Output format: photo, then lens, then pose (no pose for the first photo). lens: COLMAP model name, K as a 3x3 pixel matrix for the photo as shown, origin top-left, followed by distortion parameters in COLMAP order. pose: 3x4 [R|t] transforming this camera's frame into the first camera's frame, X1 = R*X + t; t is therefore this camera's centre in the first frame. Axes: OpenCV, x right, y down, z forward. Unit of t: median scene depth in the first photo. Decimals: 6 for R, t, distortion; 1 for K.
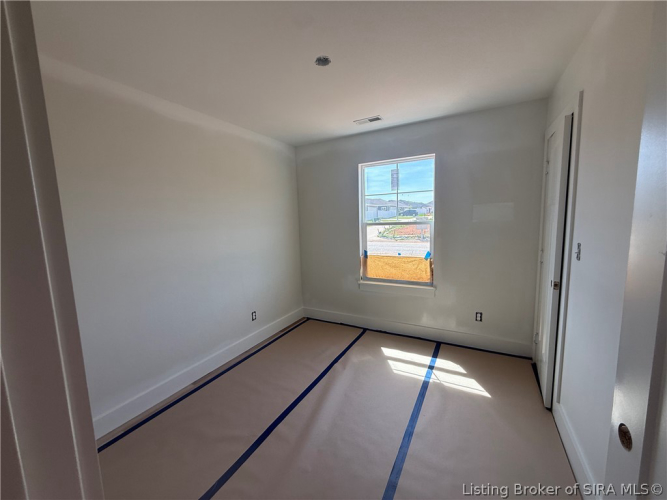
lens RADIAL K [[265.5, 0, 332.6], [0, 265.5, 250.7], [0, 0, 1]] dist [0.000765, 0.000484]
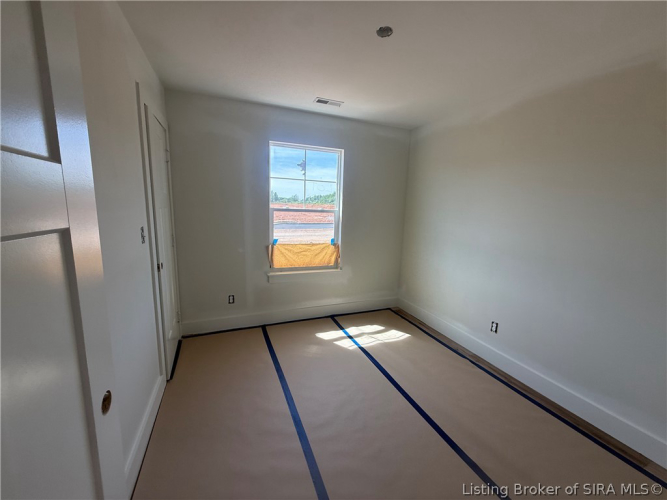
lens RADIAL K [[265.5, 0, 332.7], [0, 265.5, 249.7], [0, 0, 1]] dist [0.000765, 0.000484]
pose [[0.617197, -0.067505, 0.783908, -0.513870], [0.038960, 0.997713, 0.055242, -0.007258], [-0.785844, -0.003554, 0.618415, 0.311469]]
